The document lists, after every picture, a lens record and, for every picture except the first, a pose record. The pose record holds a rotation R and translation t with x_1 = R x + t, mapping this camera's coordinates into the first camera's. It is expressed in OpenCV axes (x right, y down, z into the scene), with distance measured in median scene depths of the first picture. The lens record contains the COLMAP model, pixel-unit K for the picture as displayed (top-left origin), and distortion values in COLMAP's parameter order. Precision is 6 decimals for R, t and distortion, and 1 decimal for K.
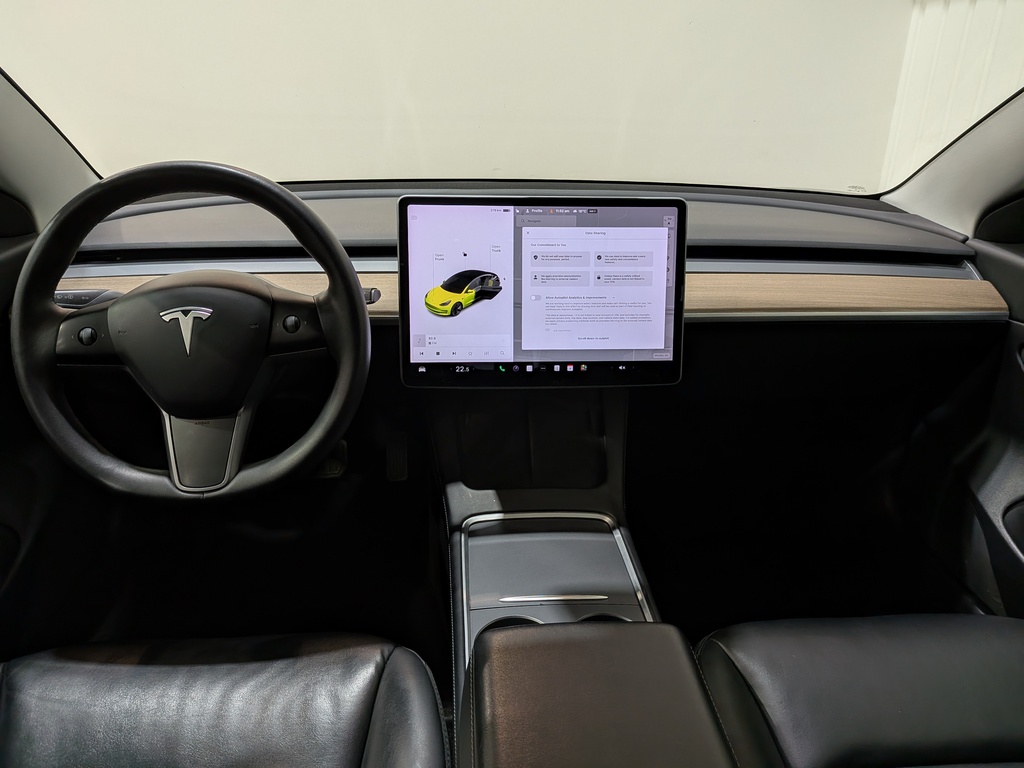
lens RADIAL K [[722.8, 0, 507.6], [0, 722.8, 391.6], [0, 0, 1]] dist [0.012621, -0.042210]
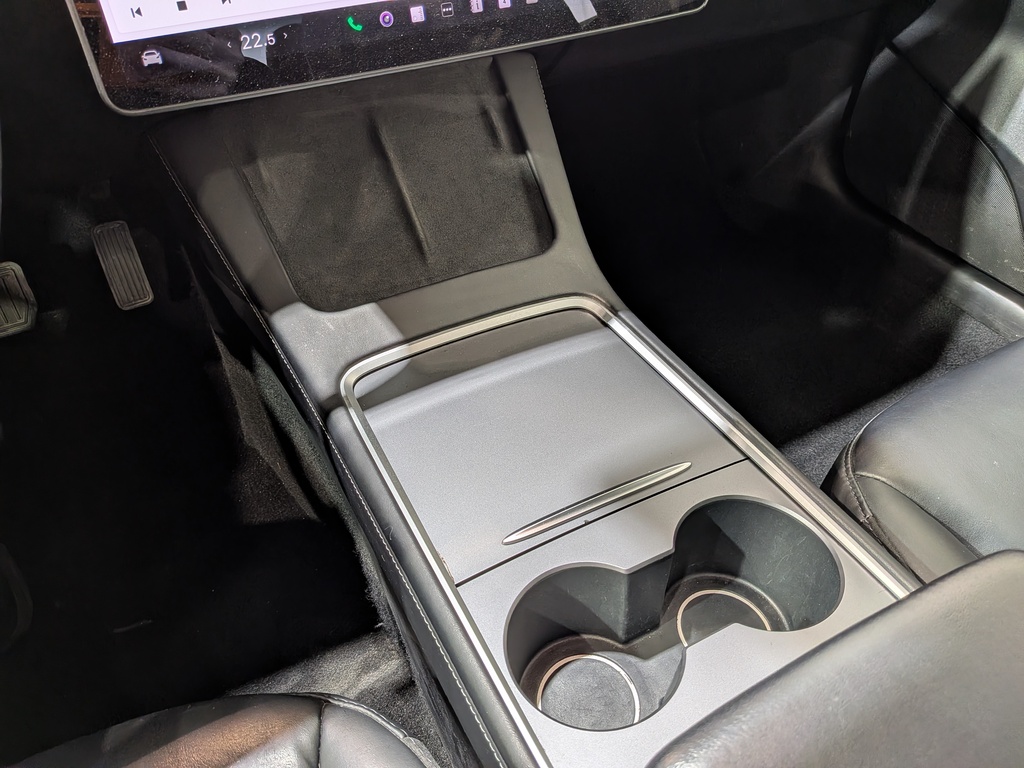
lens RADIAL K [[722.8, 0, 493.5], [0, 722.8, 382.7], [0, 0, 1]] dist [0.012621, -0.042210]
pose [[0.915951, -0.285964, 0.281529, -0.109503], [0.168713, 0.910963, 0.376406, 0.012163], [-0.364101, -0.297272, 0.882644, 0.556503]]
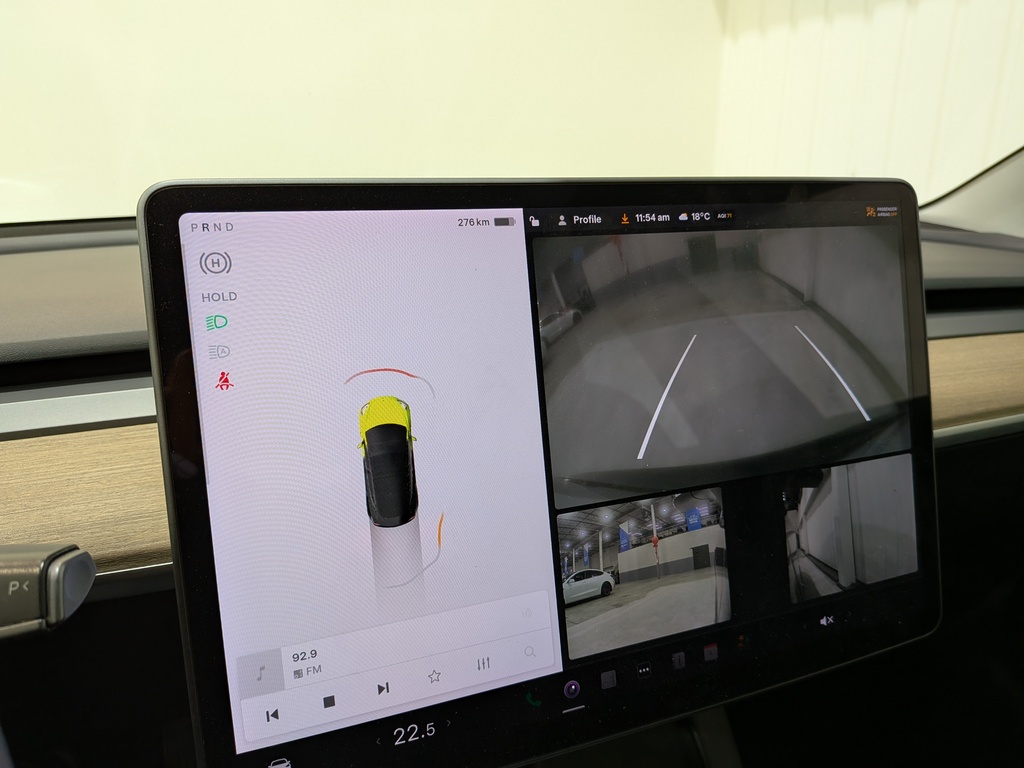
lens RADIAL K [[722.8, 0, 493.8], [0, 722.8, 378.5], [0, 0, 1]] dist [0.012621, -0.042210]
pose [[0.952714, -0.096197, 0.288240, -0.104990], [0.127910, 0.987393, -0.093246, -0.147255], [-0.275636, 0.125705, 0.953007, 0.684328]]
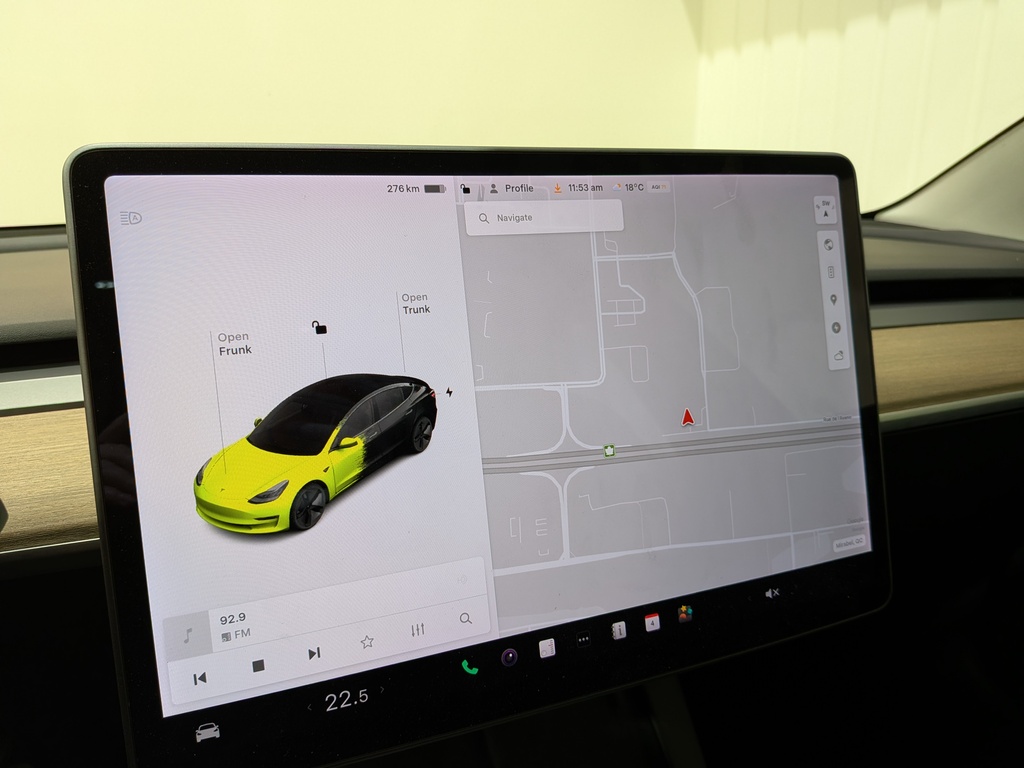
lens RADIAL K [[722.8, 0, 481.3], [0, 722.8, 383.8], [0, 0, 1]] dist [0.012621, -0.042210]
pose [[0.951921, -0.099757, 0.289648, -0.084048], [0.138773, 0.983340, -0.117406, -0.118456], [-0.273110, 0.151956, 0.949905, 0.679946]]
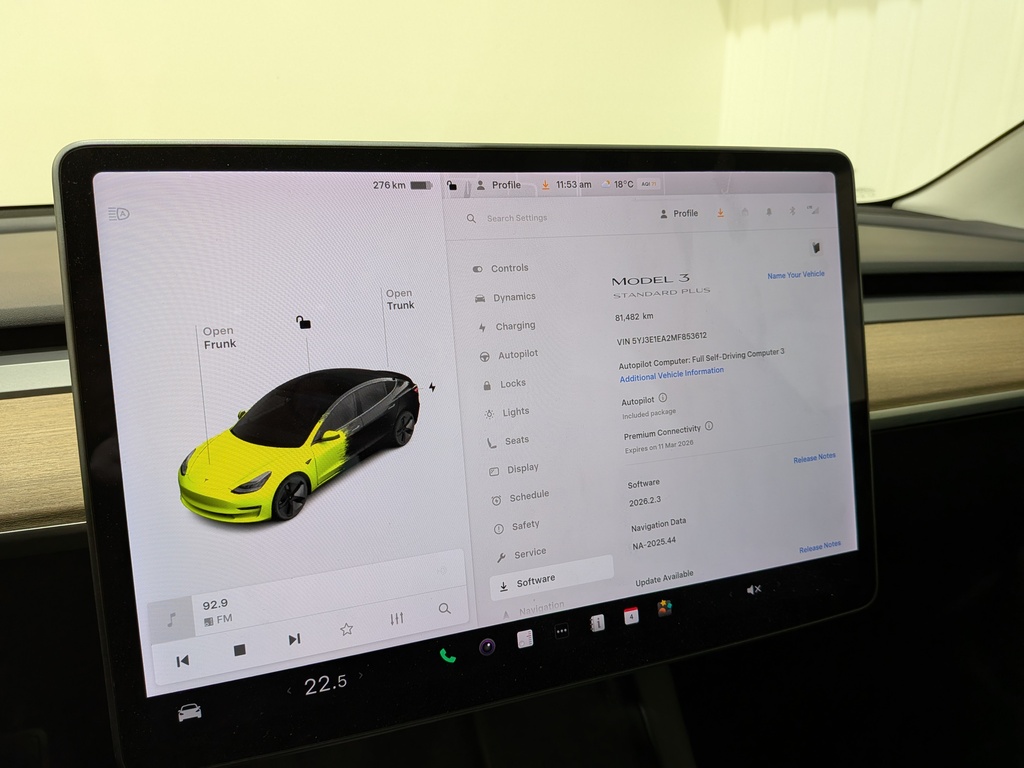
lens RADIAL K [[722.8, 0, 483.7], [0, 722.8, 379.3], [0, 0, 1]] dist [0.012621, -0.042210]
pose [[0.960857, -0.089125, 0.262318, -0.067631], [0.117708, 0.988463, -0.095316, -0.124221], [-0.250797, 0.122462, 0.960262, 0.670031]]
